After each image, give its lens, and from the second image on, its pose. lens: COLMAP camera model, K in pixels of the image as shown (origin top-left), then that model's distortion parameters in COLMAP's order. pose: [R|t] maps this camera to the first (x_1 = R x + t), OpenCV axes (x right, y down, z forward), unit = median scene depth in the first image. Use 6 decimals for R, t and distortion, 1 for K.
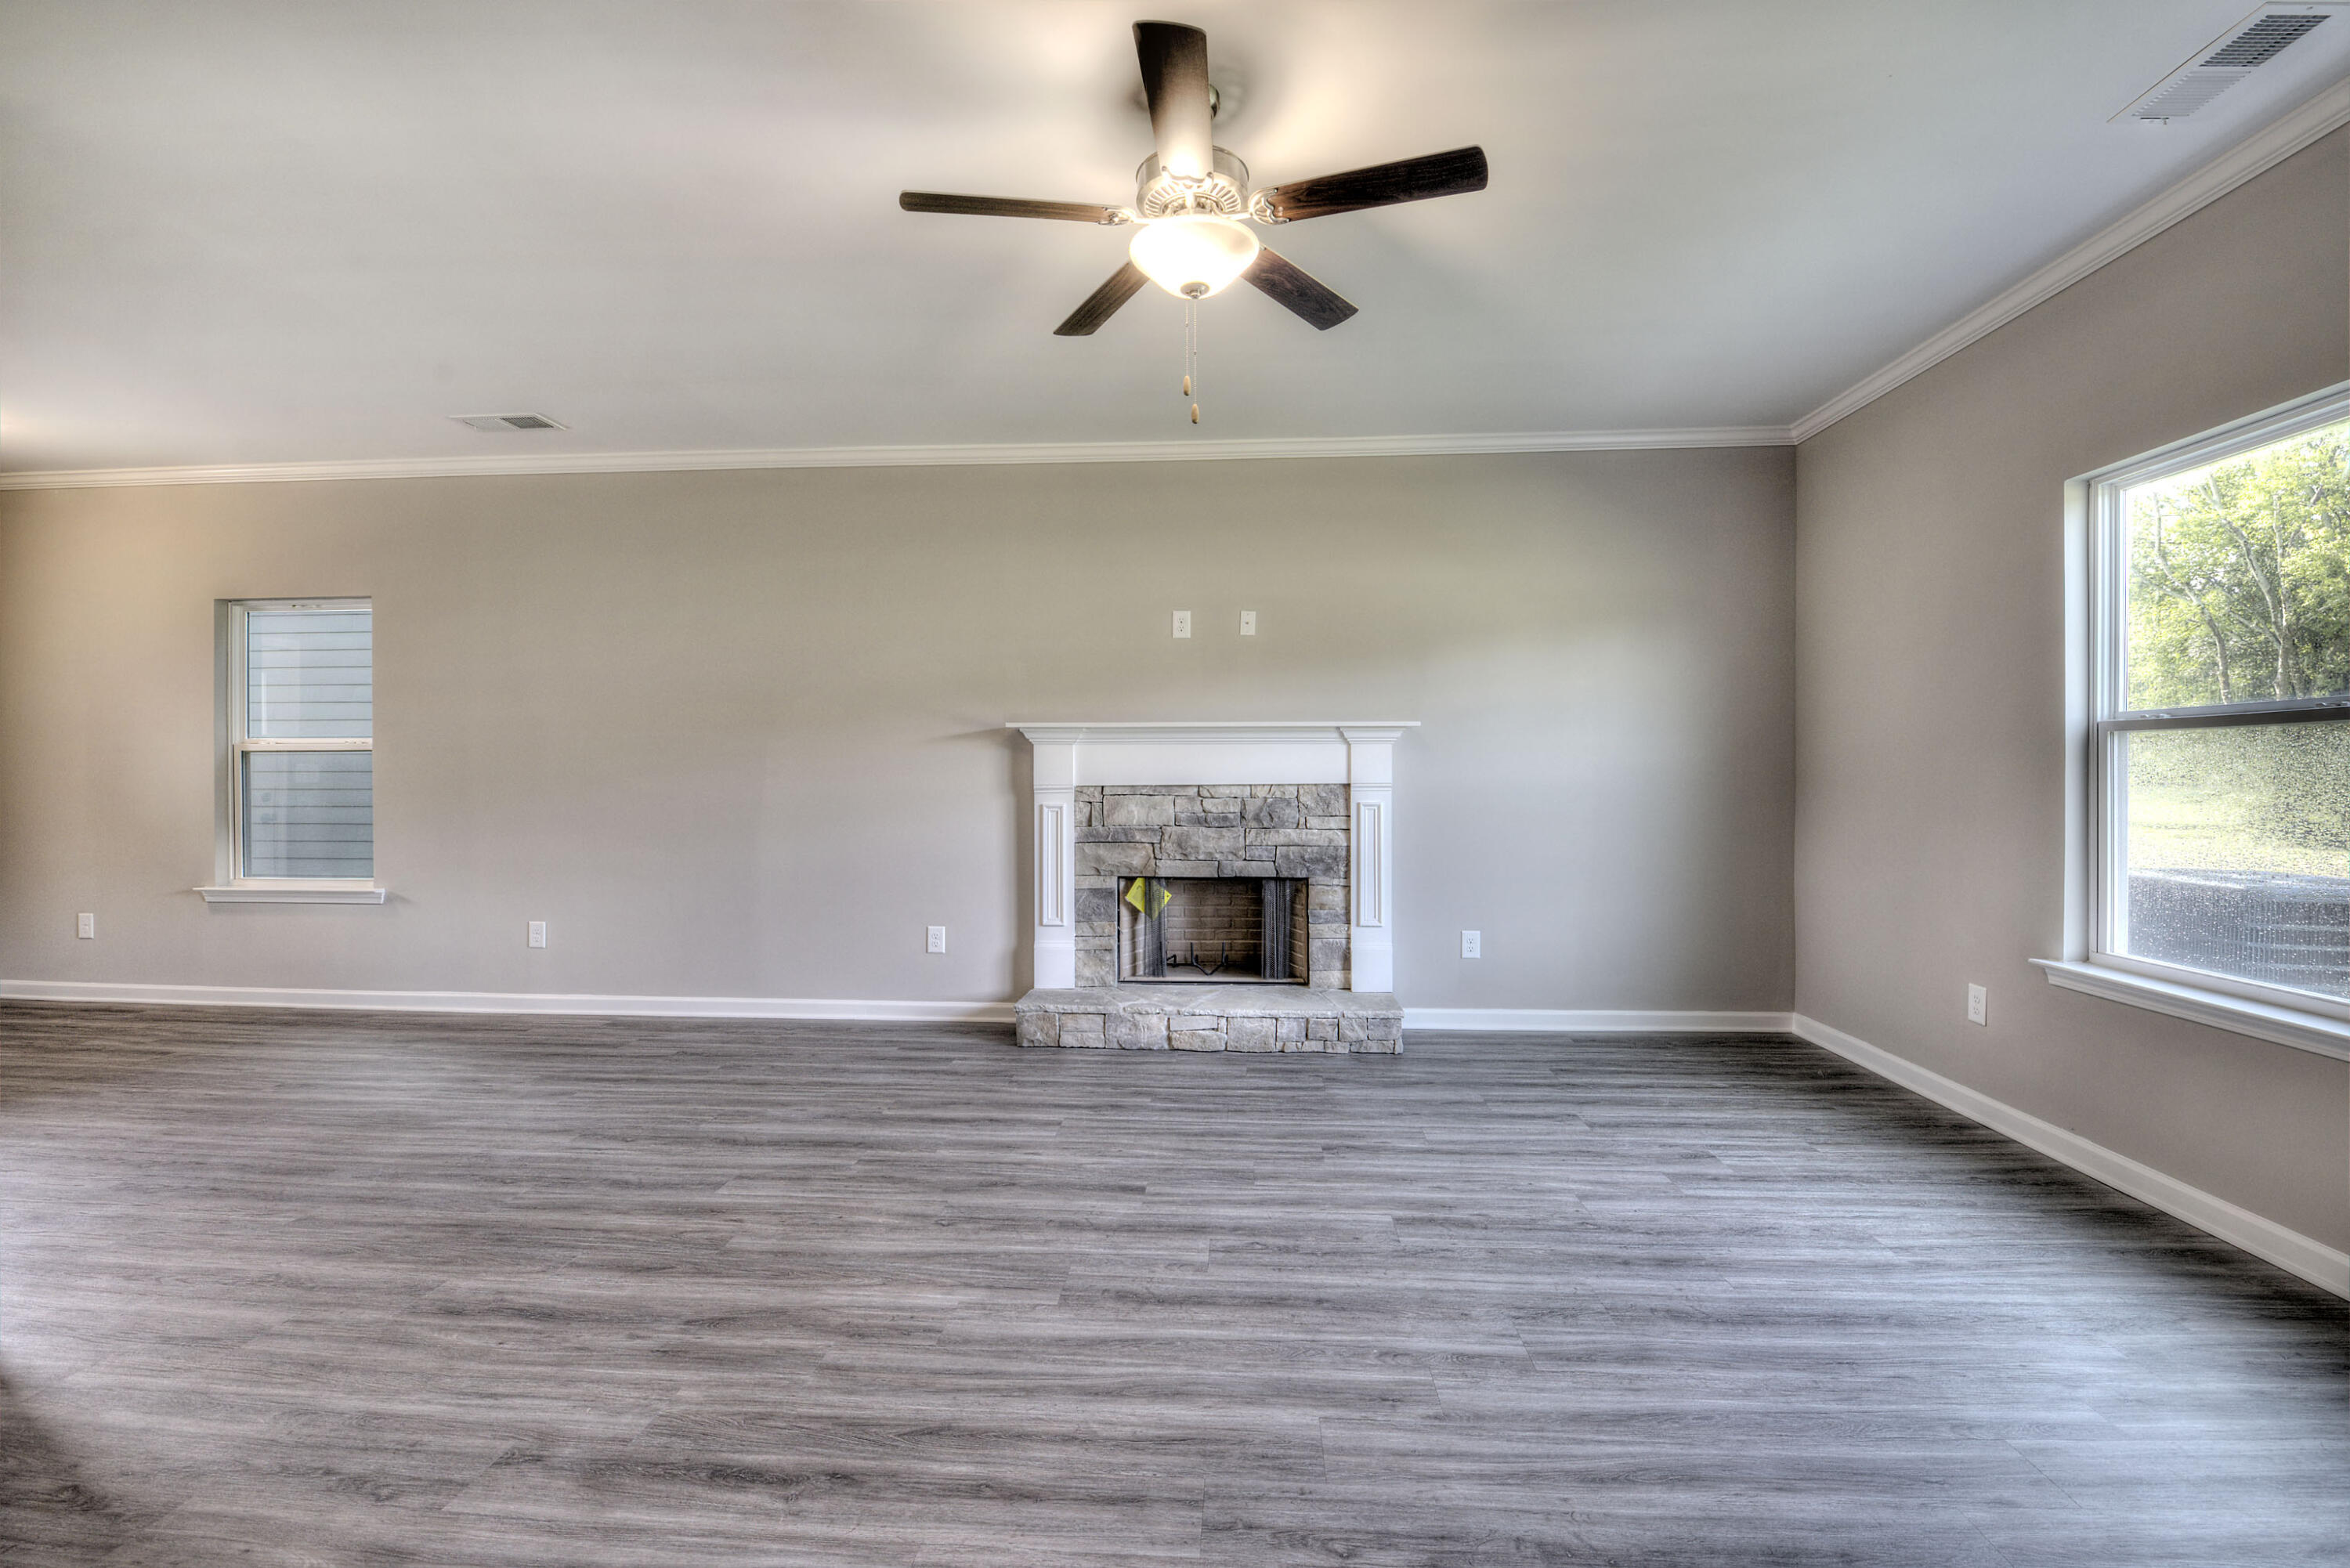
lens RADIAL K [[1004.6, 0, 1176.9], [0, 1004.6, 779.4], [0, 0, 1]] dist [-0.003518, -0.010315]
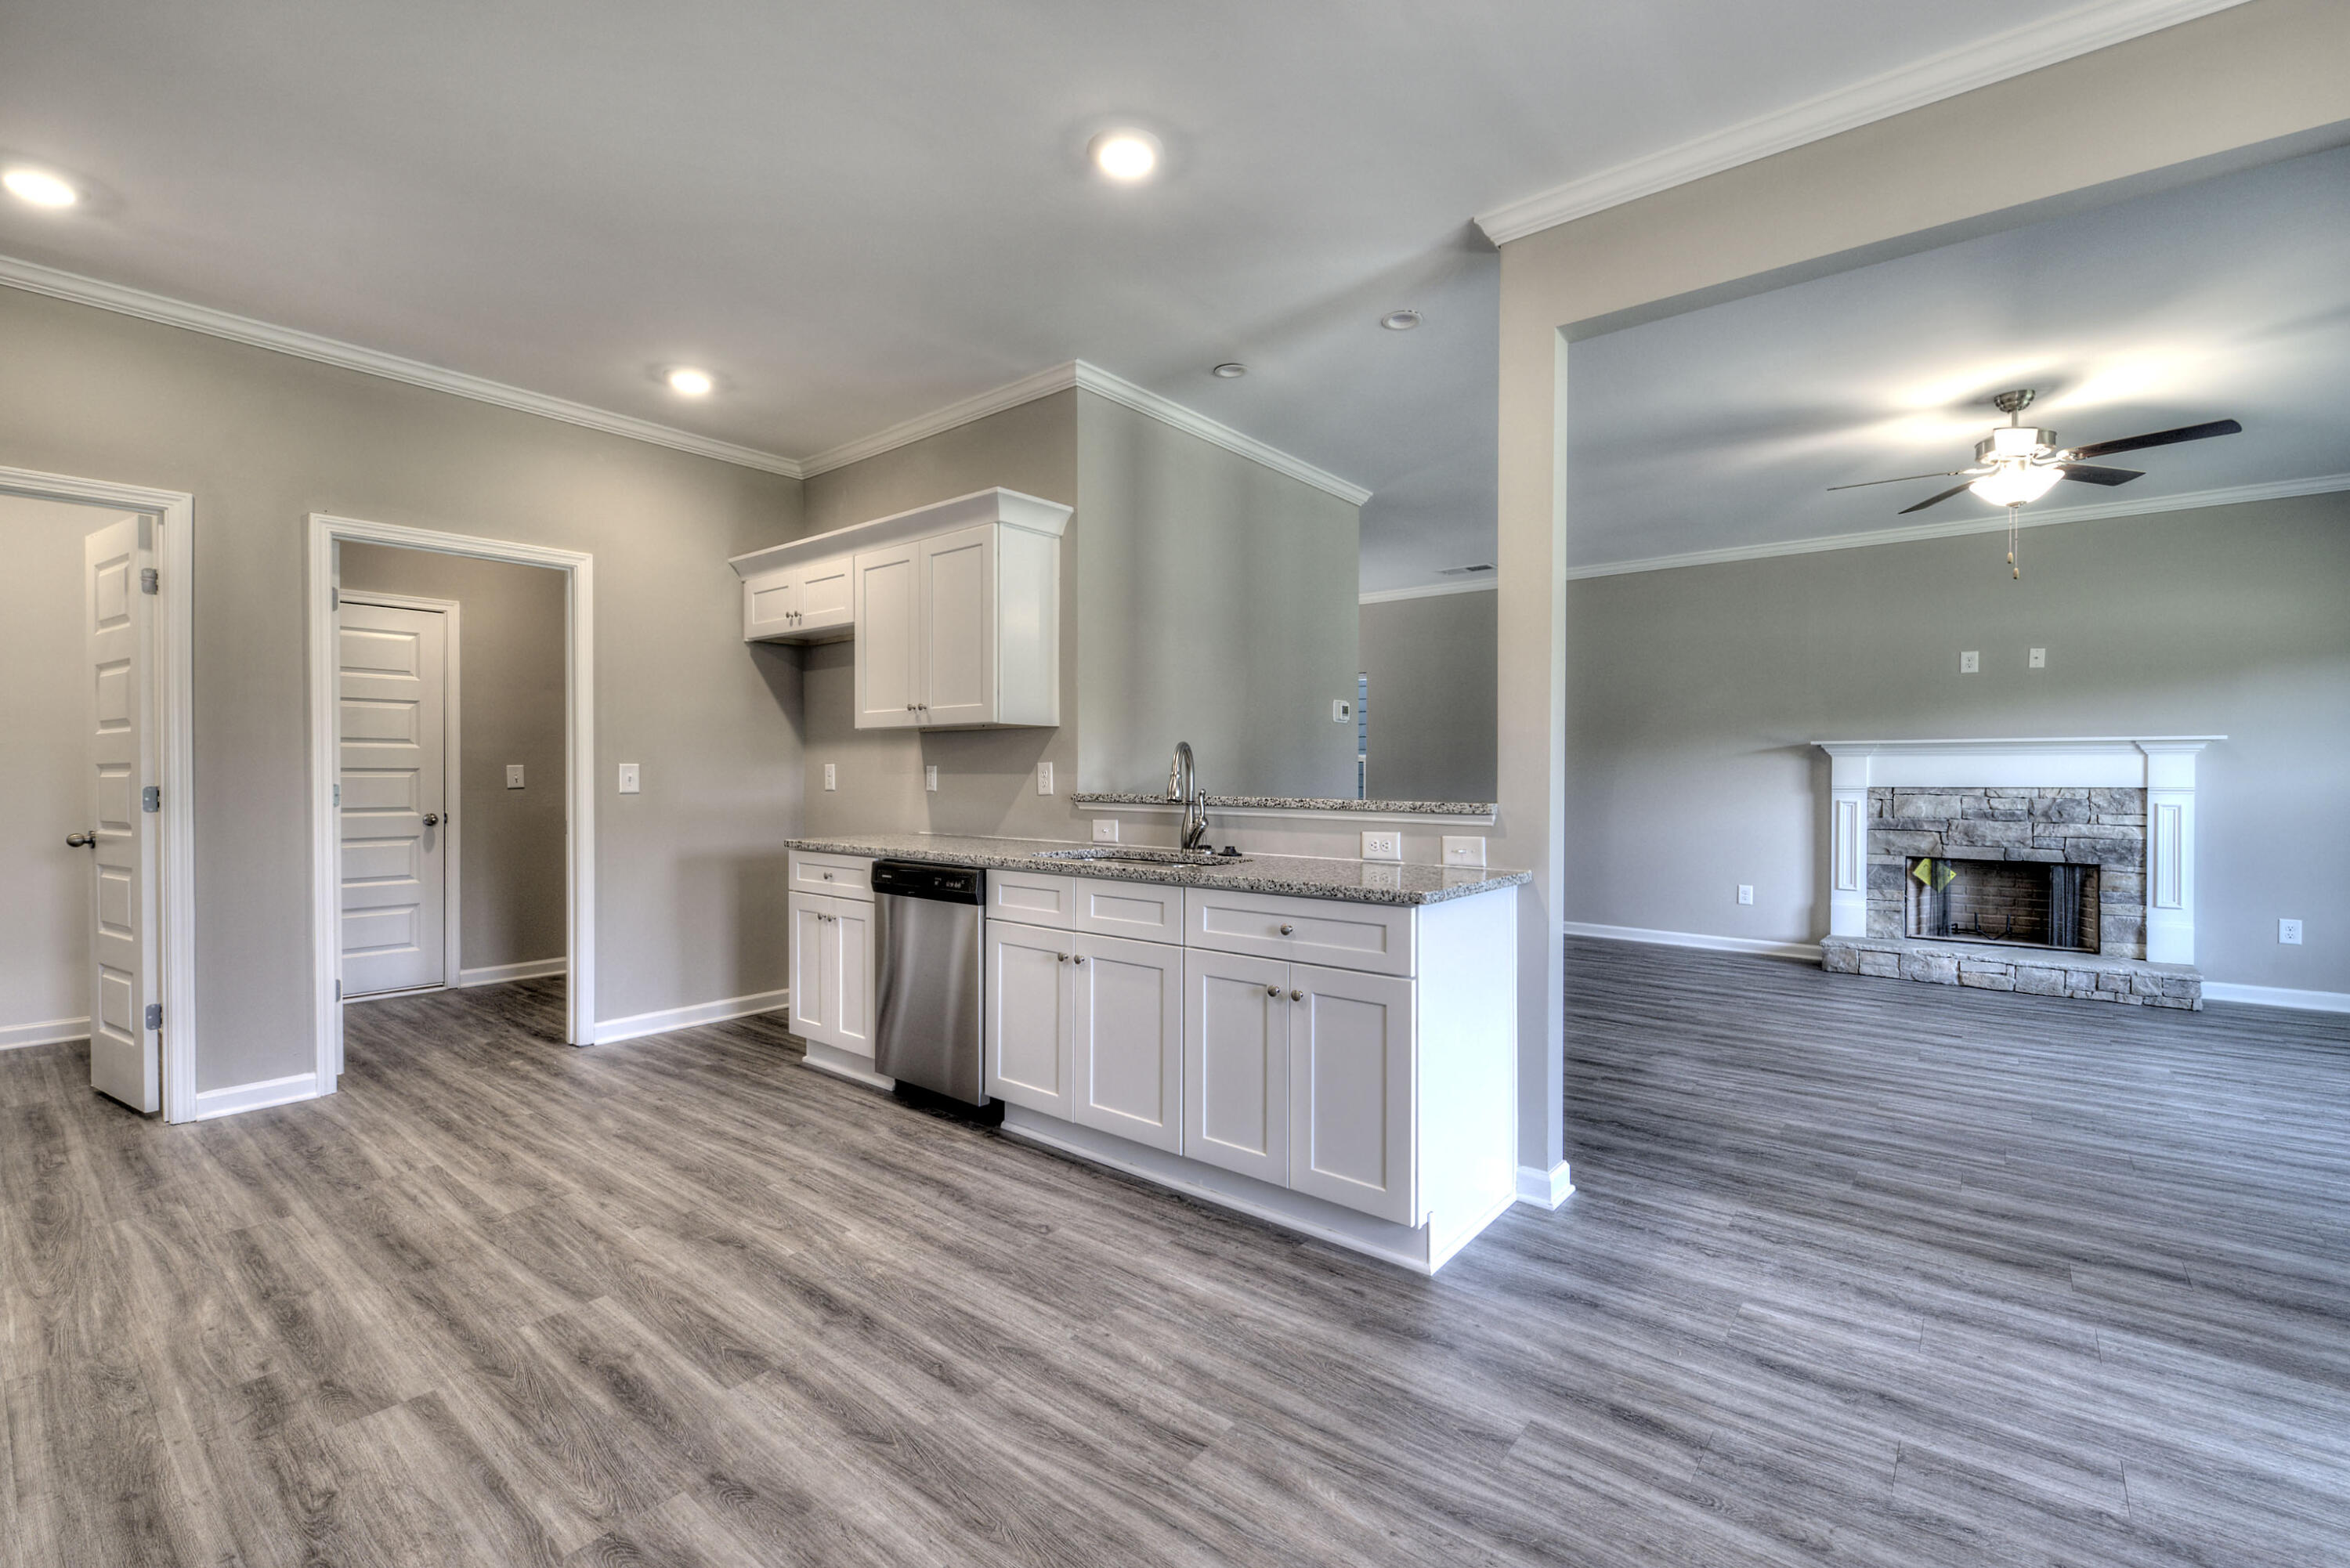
lens RADIAL K [[1004.1, 0, 1177.0], [0, 1004.1, 779.9], [0, 0, 1]] dist [0.011317, -0.010693]
pose [[0.816730, 0.007364, -0.576973, -0.079589], [-0.009326, 0.999956, -0.000439, 0.006090], [0.576944, 0.005739, 0.816763, -0.638591]]
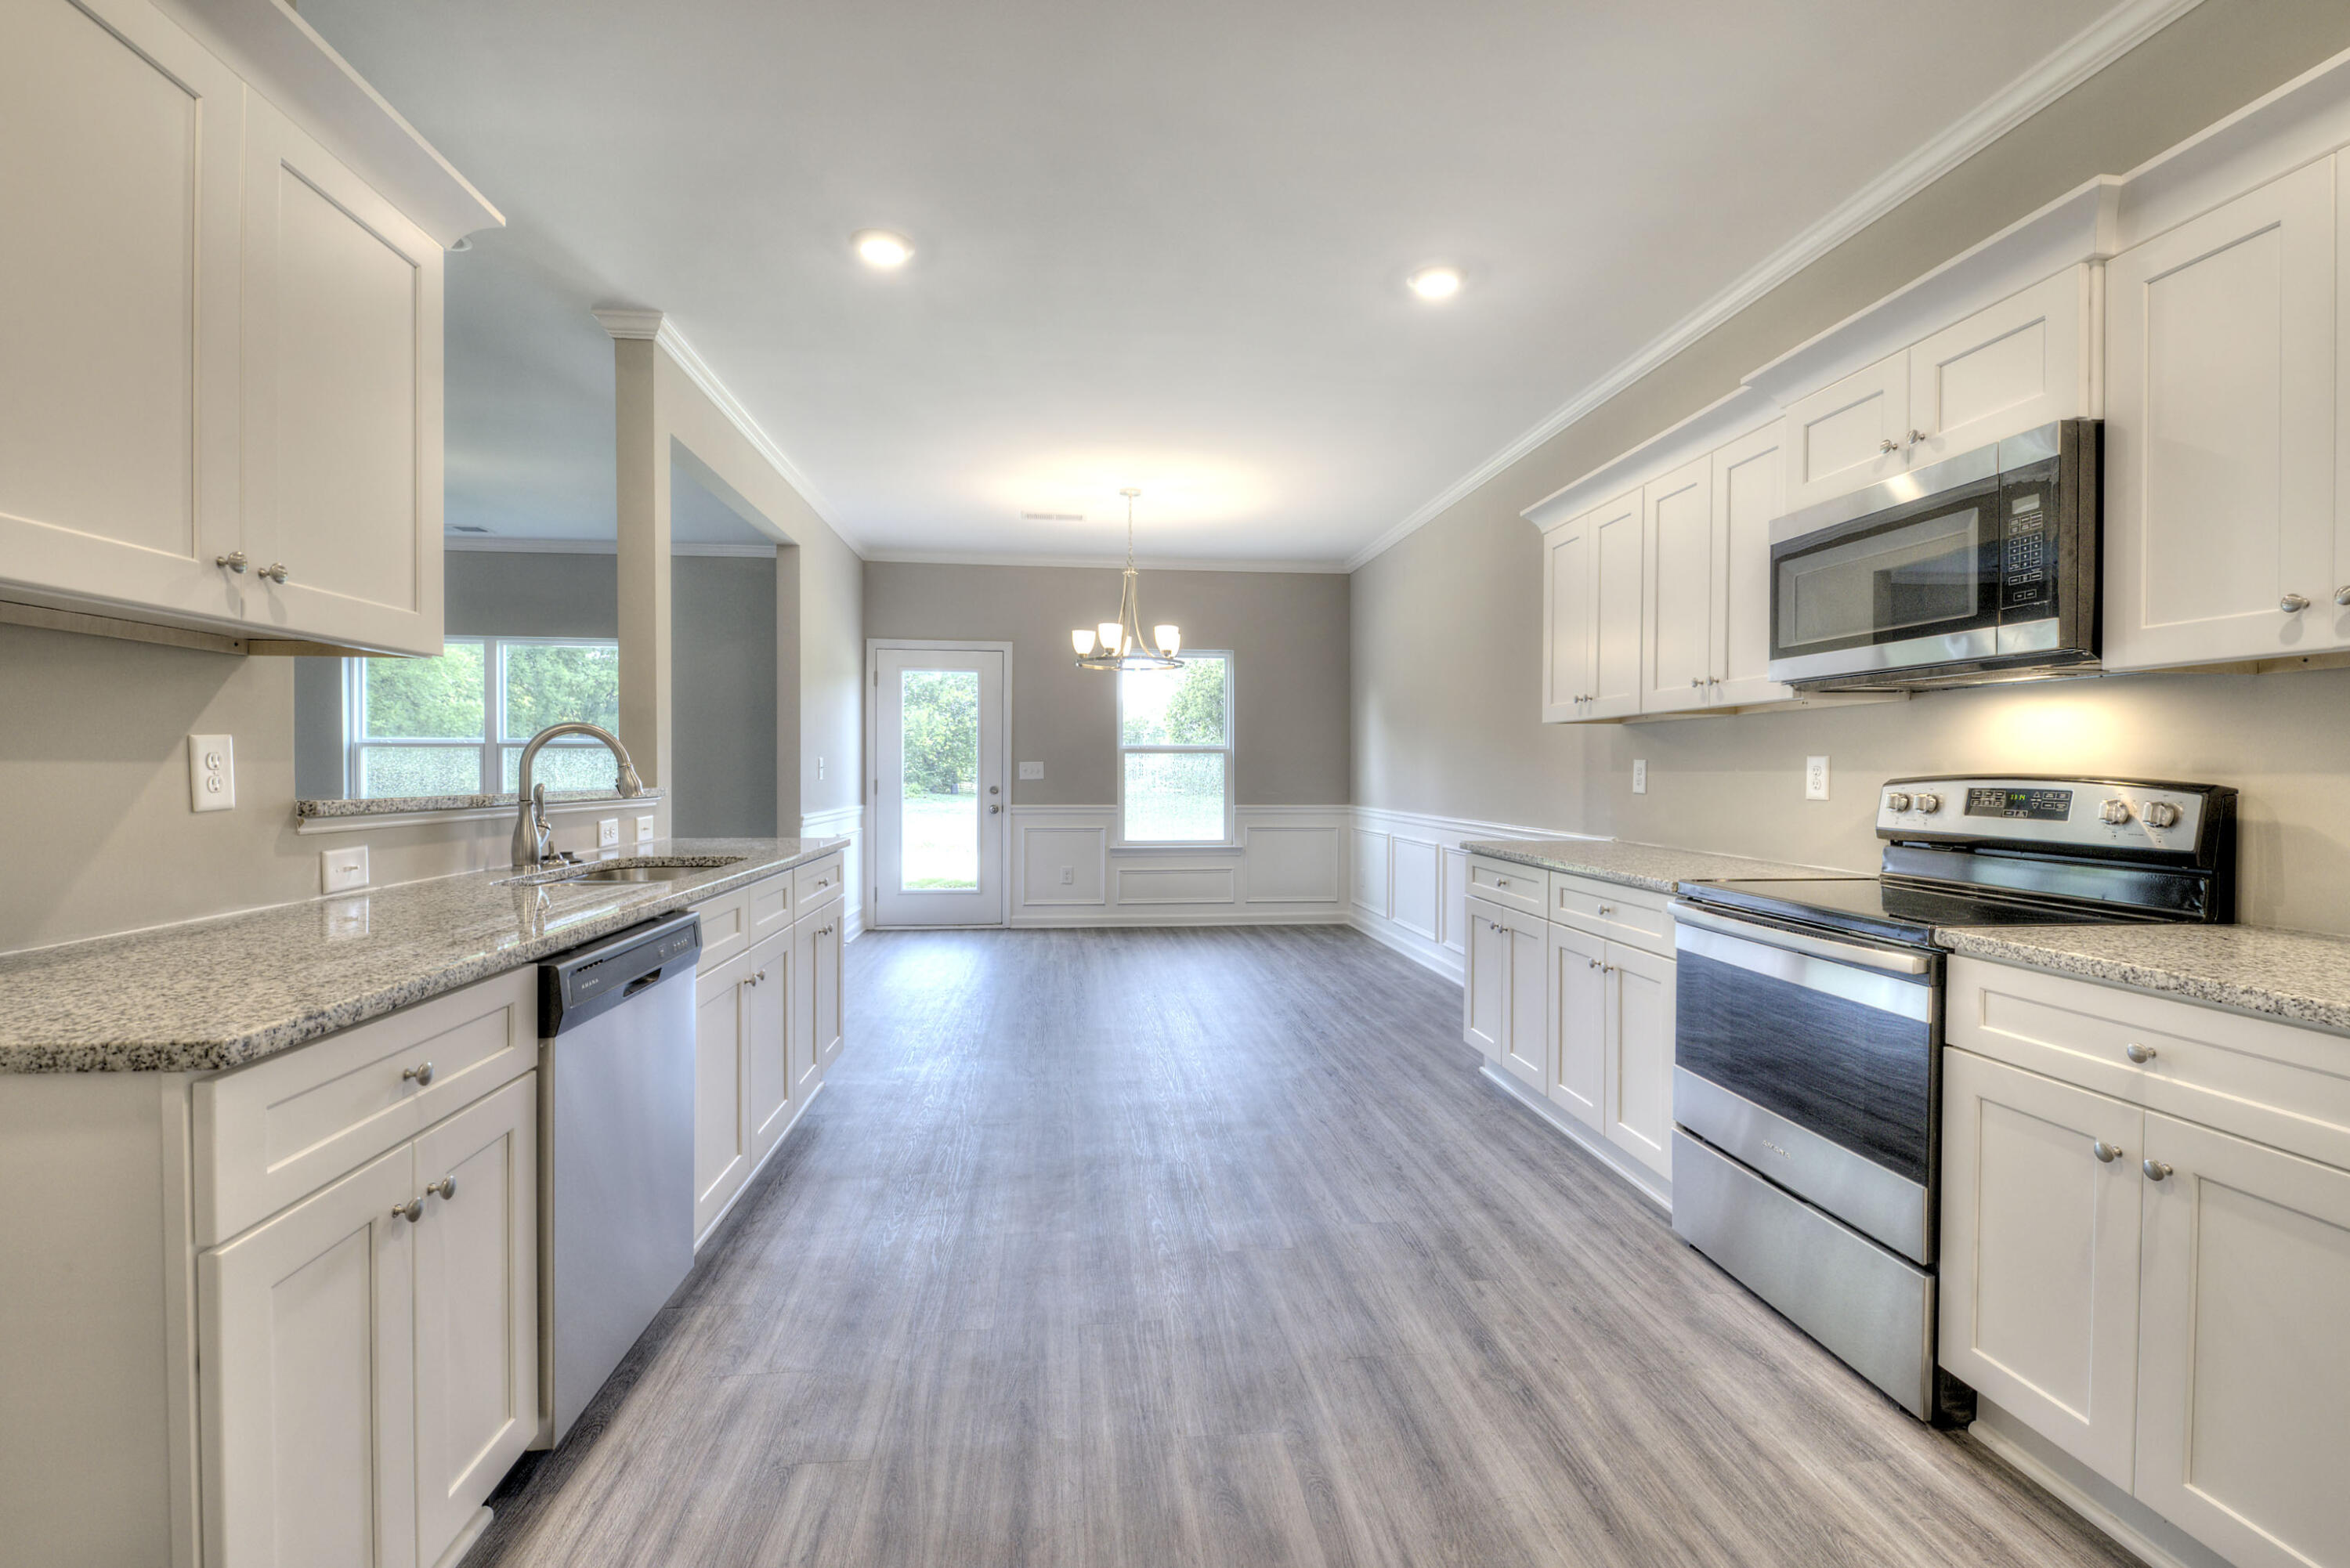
lens RADIAL K [[999.1, 0, 1191.0], [0, 999.1, 775.7], [0, 0, 1]] dist [0.013365, -0.010807]
pose [[-0.194776, -0.006093, 0.980829, -1.092901], [0.004043, 0.999967, 0.007014, 0.005704], [-0.980839, 0.005332, -0.194745, -0.281297]]
